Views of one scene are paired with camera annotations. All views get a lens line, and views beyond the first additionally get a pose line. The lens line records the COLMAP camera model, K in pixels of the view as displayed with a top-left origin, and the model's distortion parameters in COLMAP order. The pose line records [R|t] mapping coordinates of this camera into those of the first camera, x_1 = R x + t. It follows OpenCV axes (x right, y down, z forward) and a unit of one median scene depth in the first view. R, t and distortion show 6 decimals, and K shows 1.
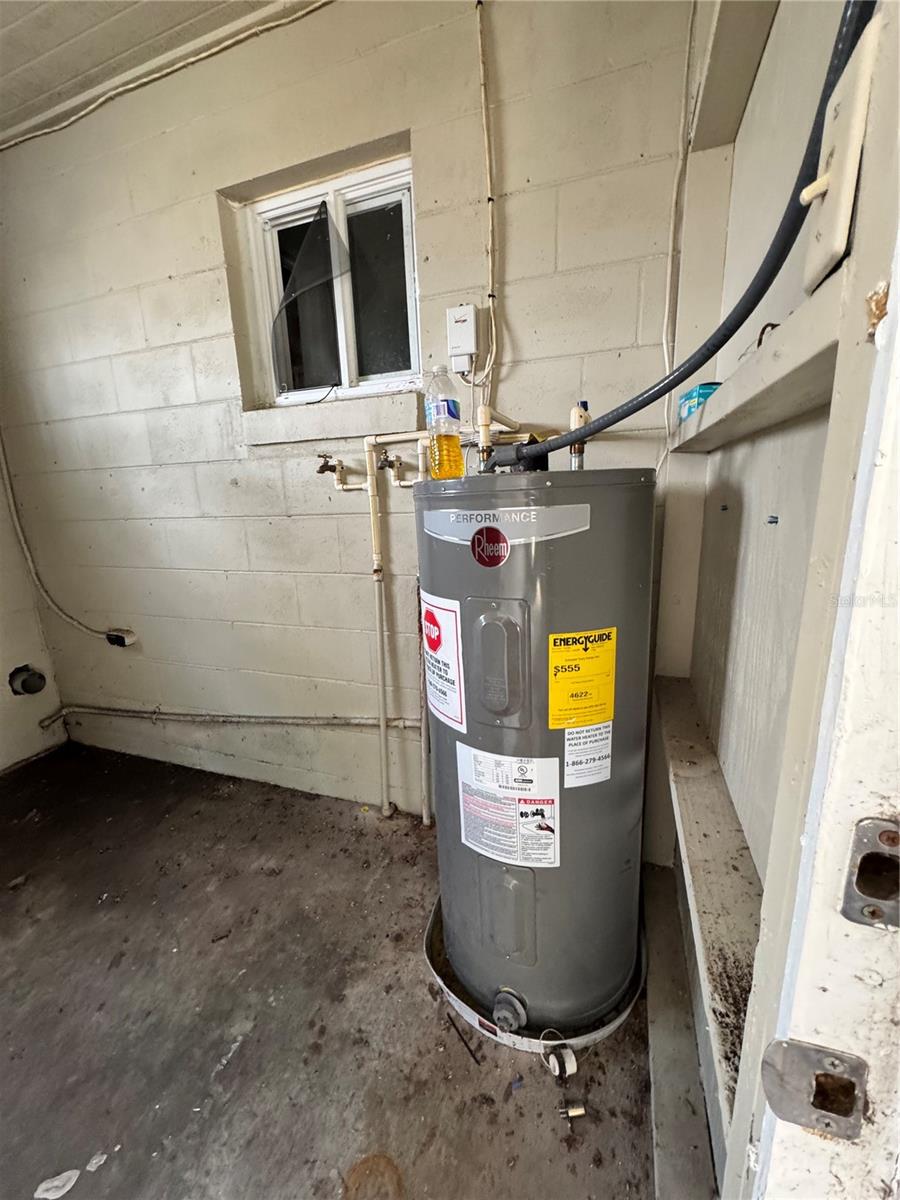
lens RADIAL K [[480.2, 0, 450.8], [0, 480.2, 601.2], [0, 0, 1]] dist [-0.001386, 0.000393]
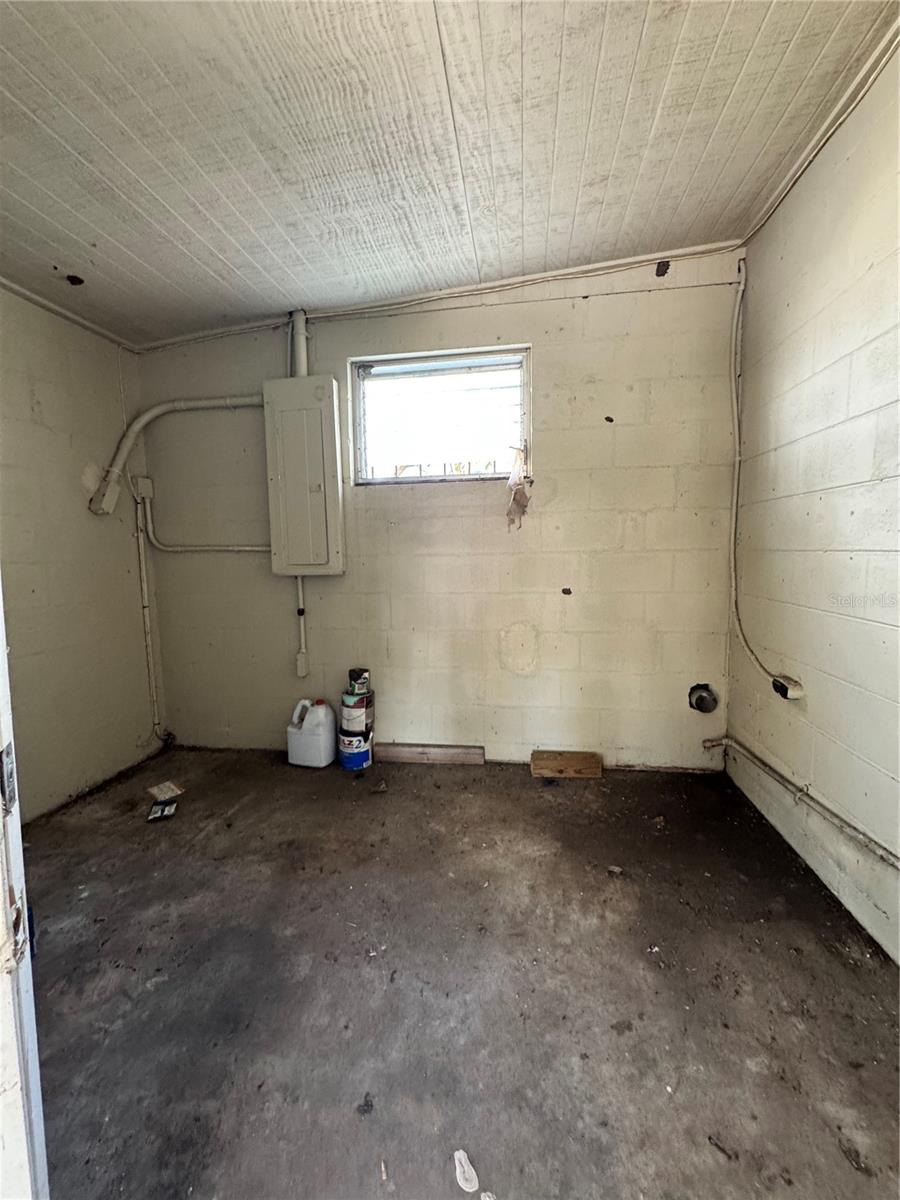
lens RADIAL K [[480.2, 0, 450.9], [0, 480.2, 598.6], [0, 0, 1]] dist [-0.001386, 0.000393]
pose [[0.196019, 0.133304, -0.971497, 0.004226], [-0.212530, 0.972943, 0.090620, -0.028214], [0.957292, 0.188709, 0.219047, 0.212330]]
